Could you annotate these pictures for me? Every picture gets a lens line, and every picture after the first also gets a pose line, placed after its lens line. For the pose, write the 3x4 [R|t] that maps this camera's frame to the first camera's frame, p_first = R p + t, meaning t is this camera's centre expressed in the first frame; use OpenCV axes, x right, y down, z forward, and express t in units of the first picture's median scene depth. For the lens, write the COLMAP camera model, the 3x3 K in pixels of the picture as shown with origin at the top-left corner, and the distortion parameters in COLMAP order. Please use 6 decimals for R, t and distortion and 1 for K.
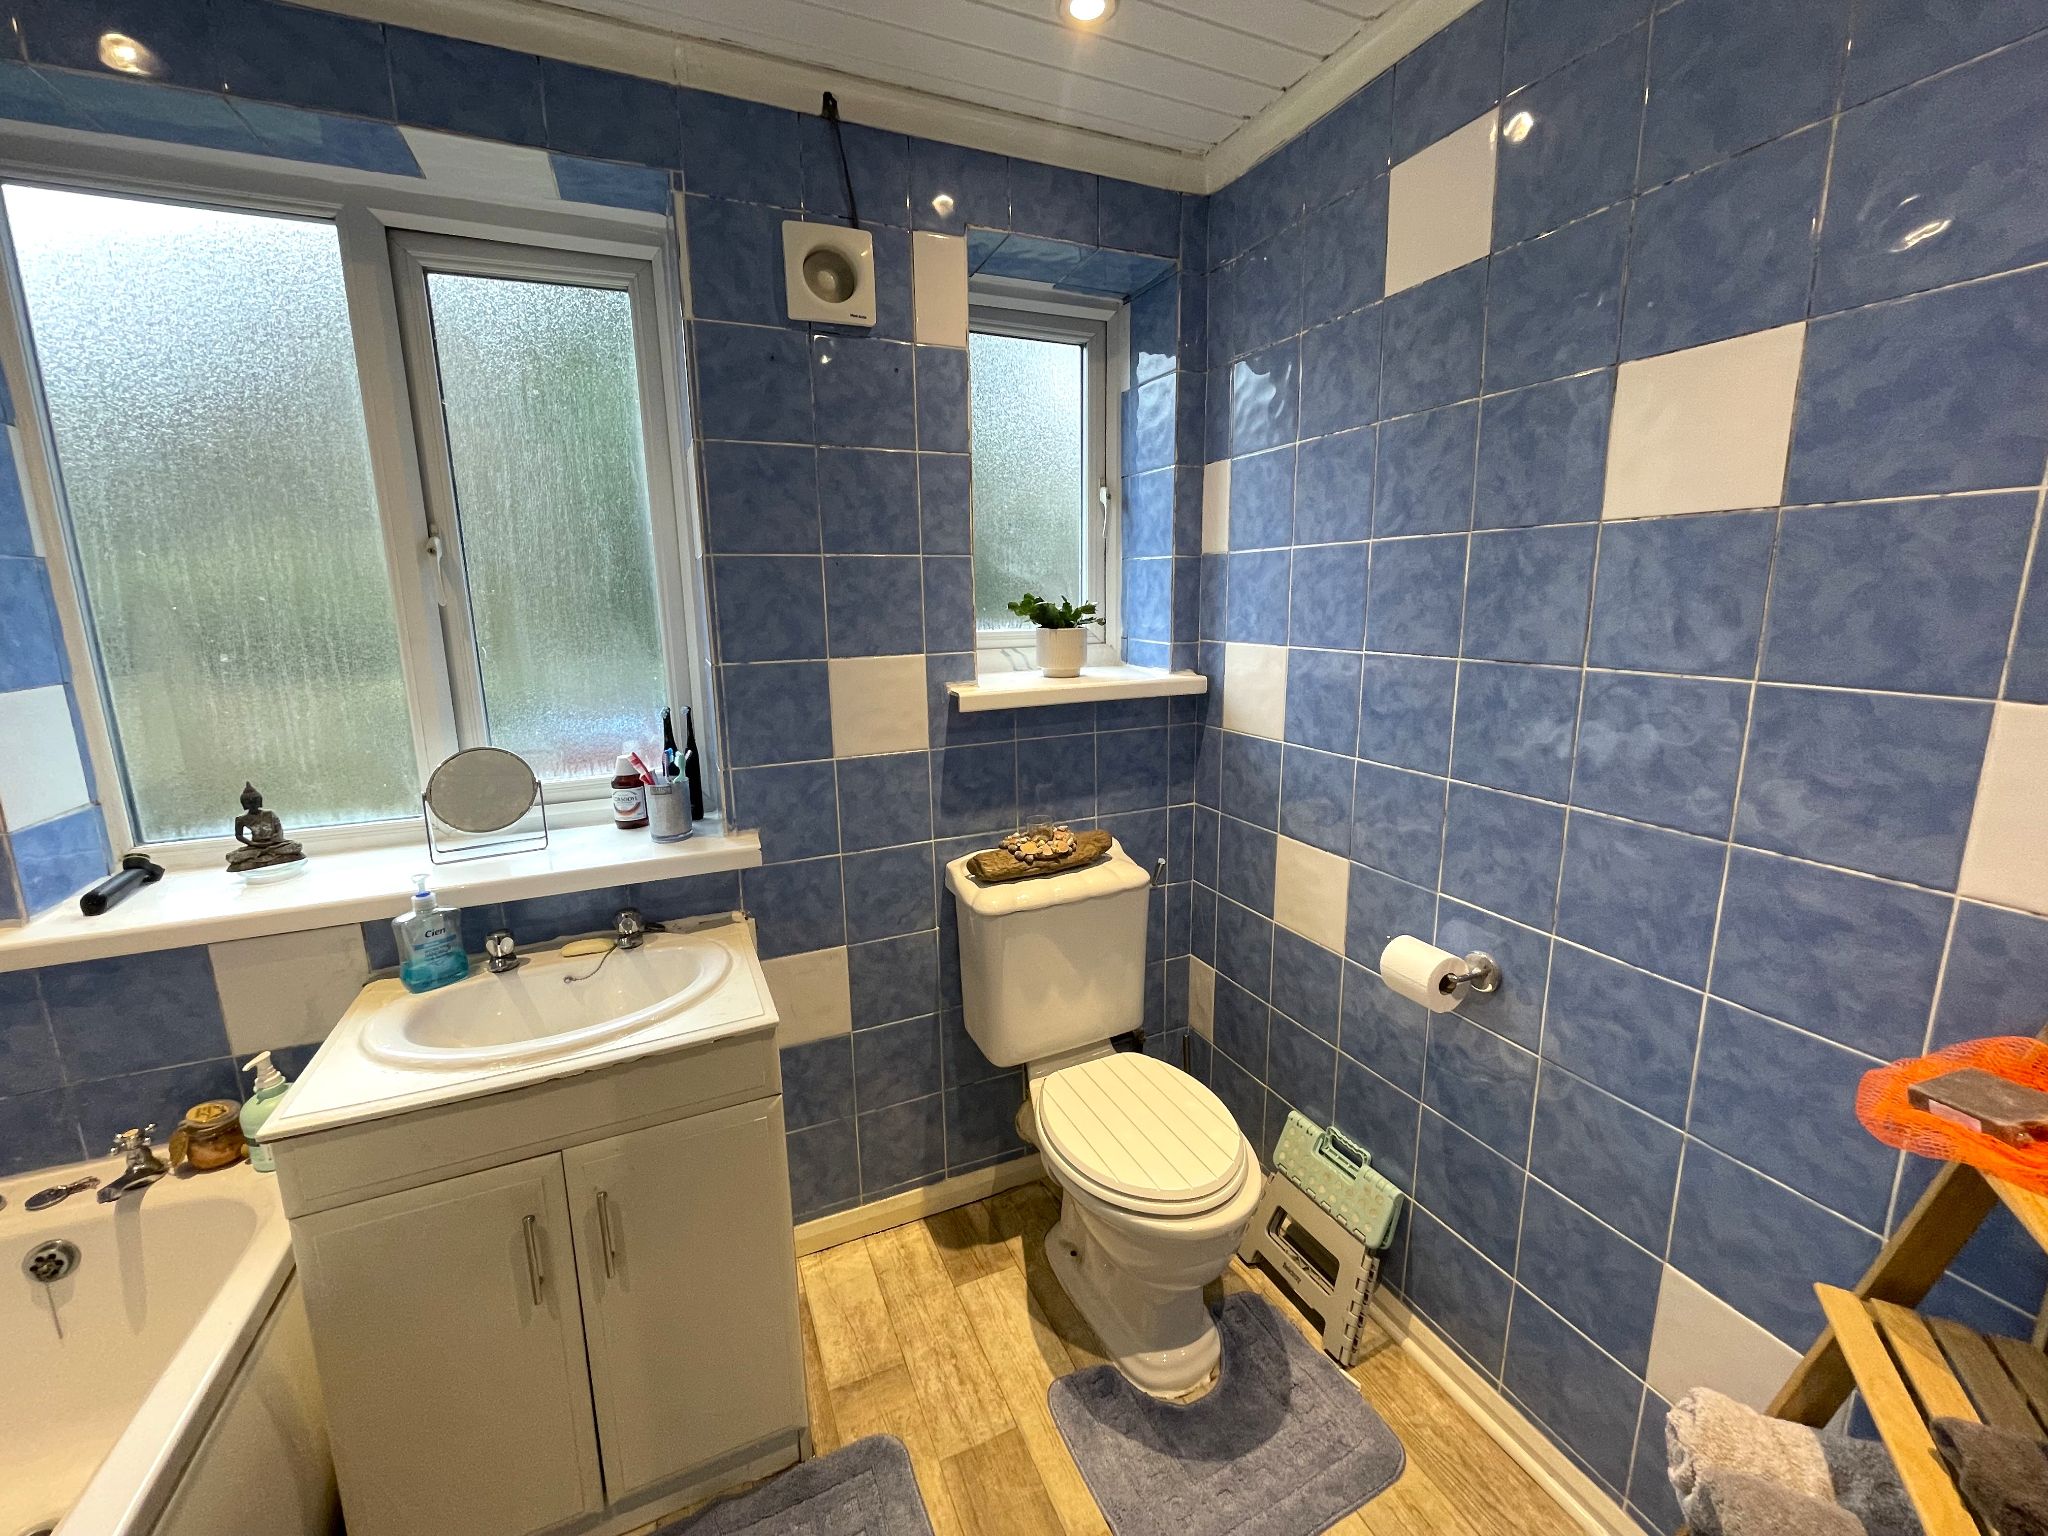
lens RADIAL K [[823.5, 0, 1023.3], [0, 823.5, 745.1], [0, 0, 1]] dist [-0.000136, 0.000048]
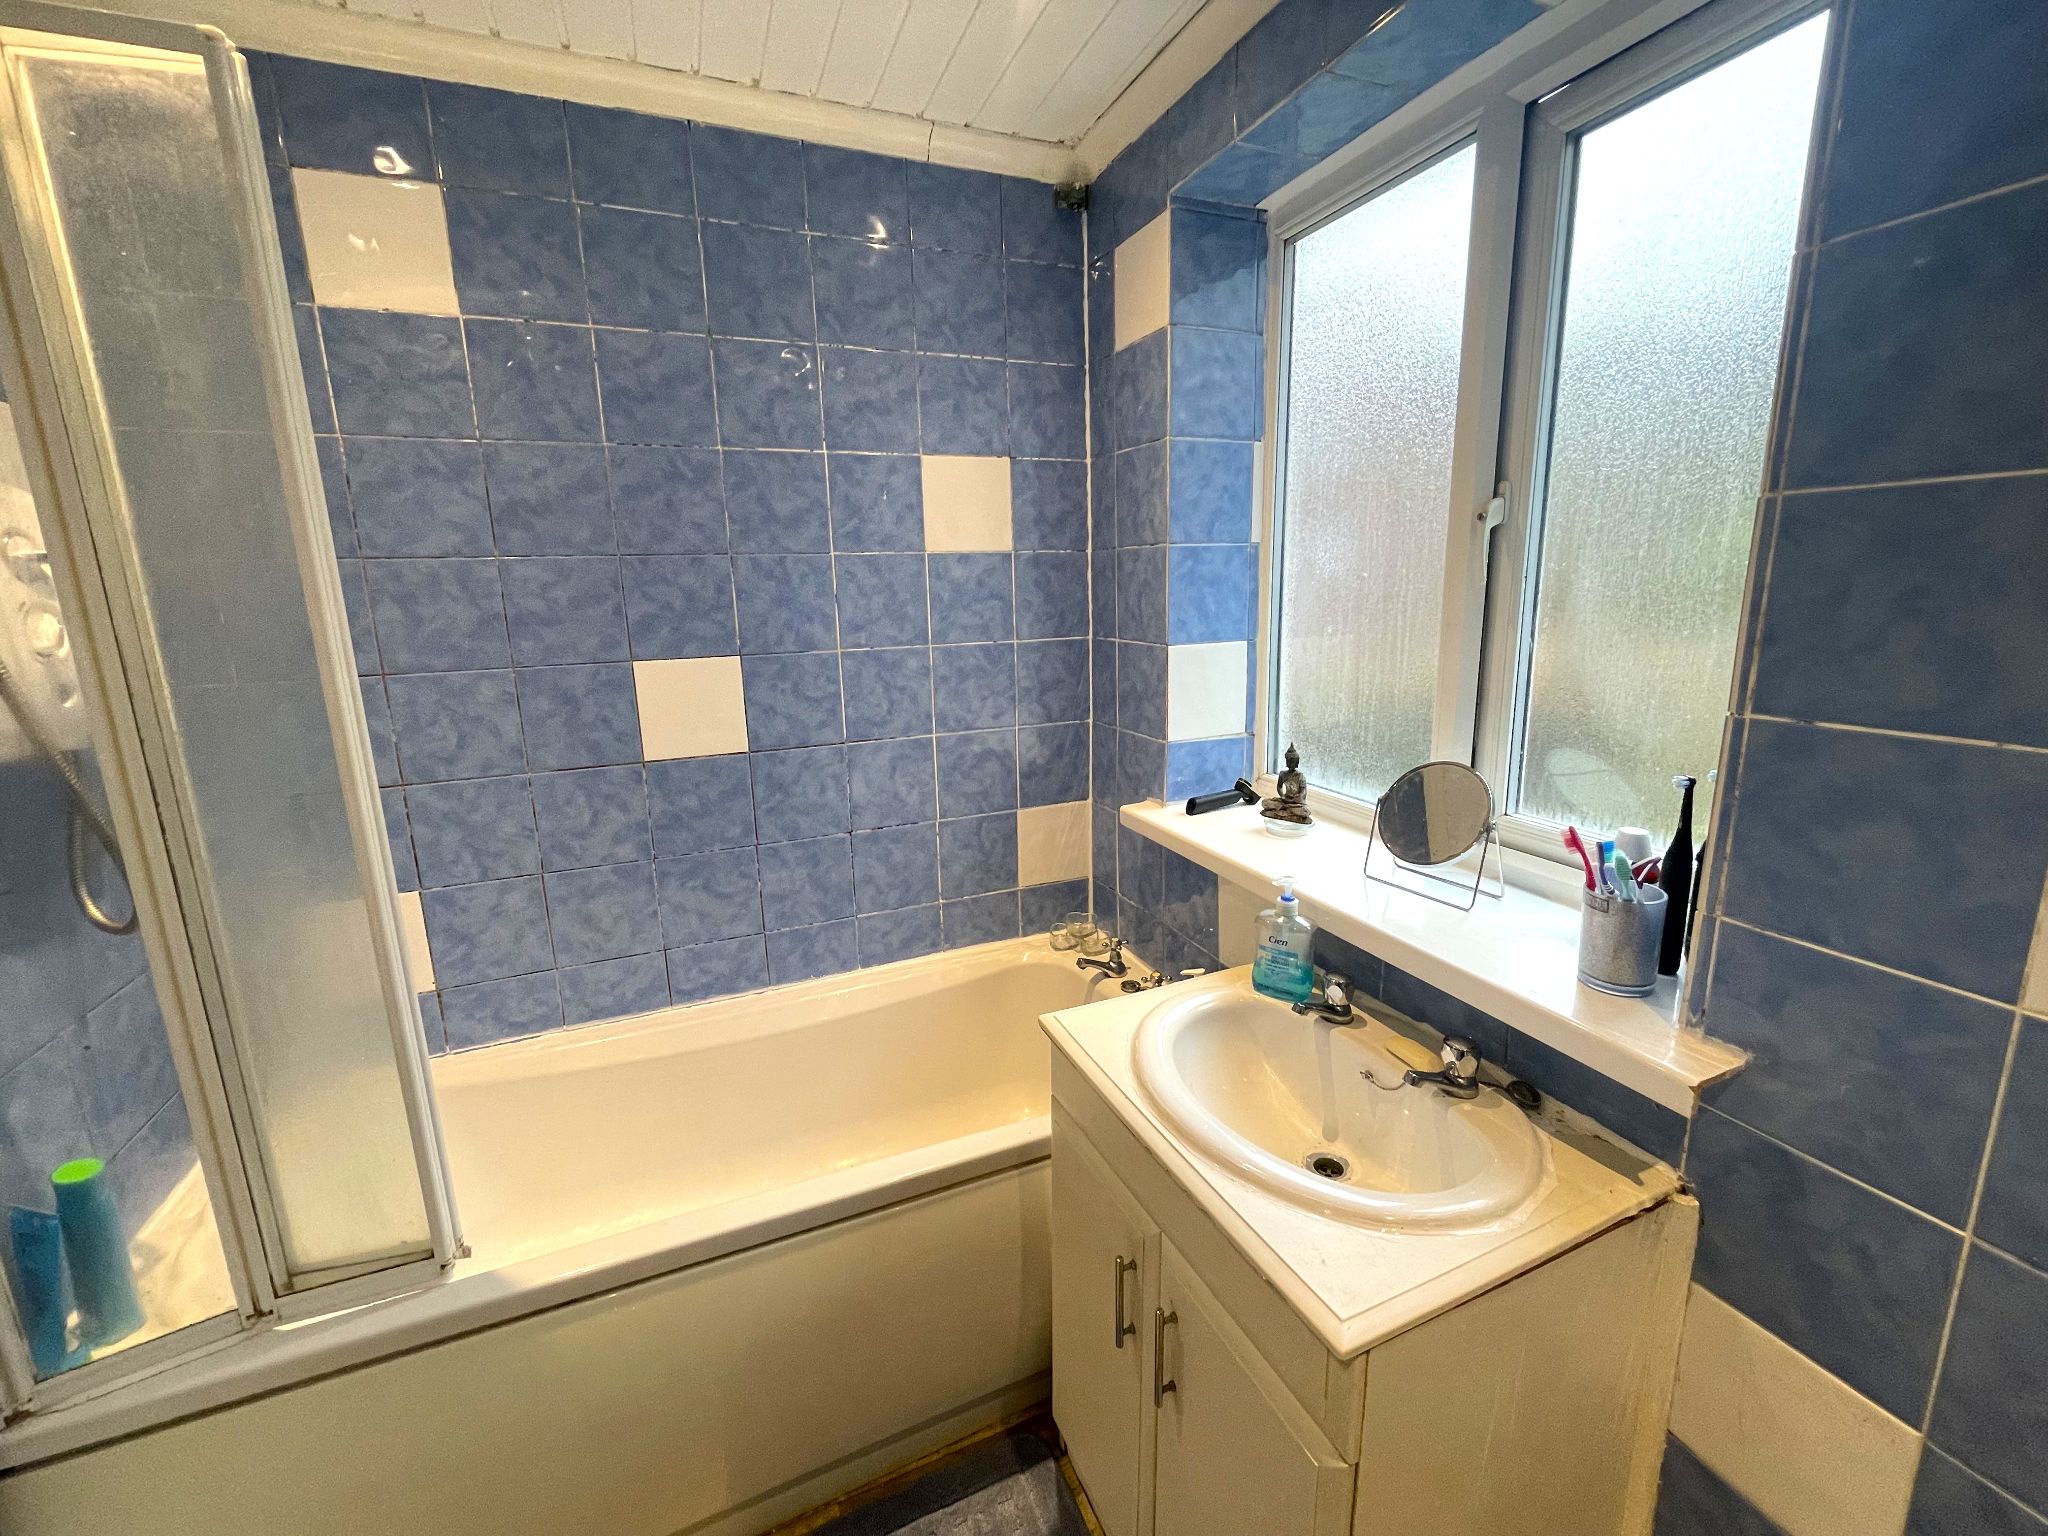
lens RADIAL K [[823.5, 0, 1023.3], [0, 823.5, 745.1], [0, 0, 1]] dist [-0.000136, 0.000048]
pose [[-0.008425, 0.213918, -0.976815, 0.141601], [-0.158057, 0.964285, 0.212537, -0.128716], [0.987394, 0.156183, 0.025687, 0.607834]]
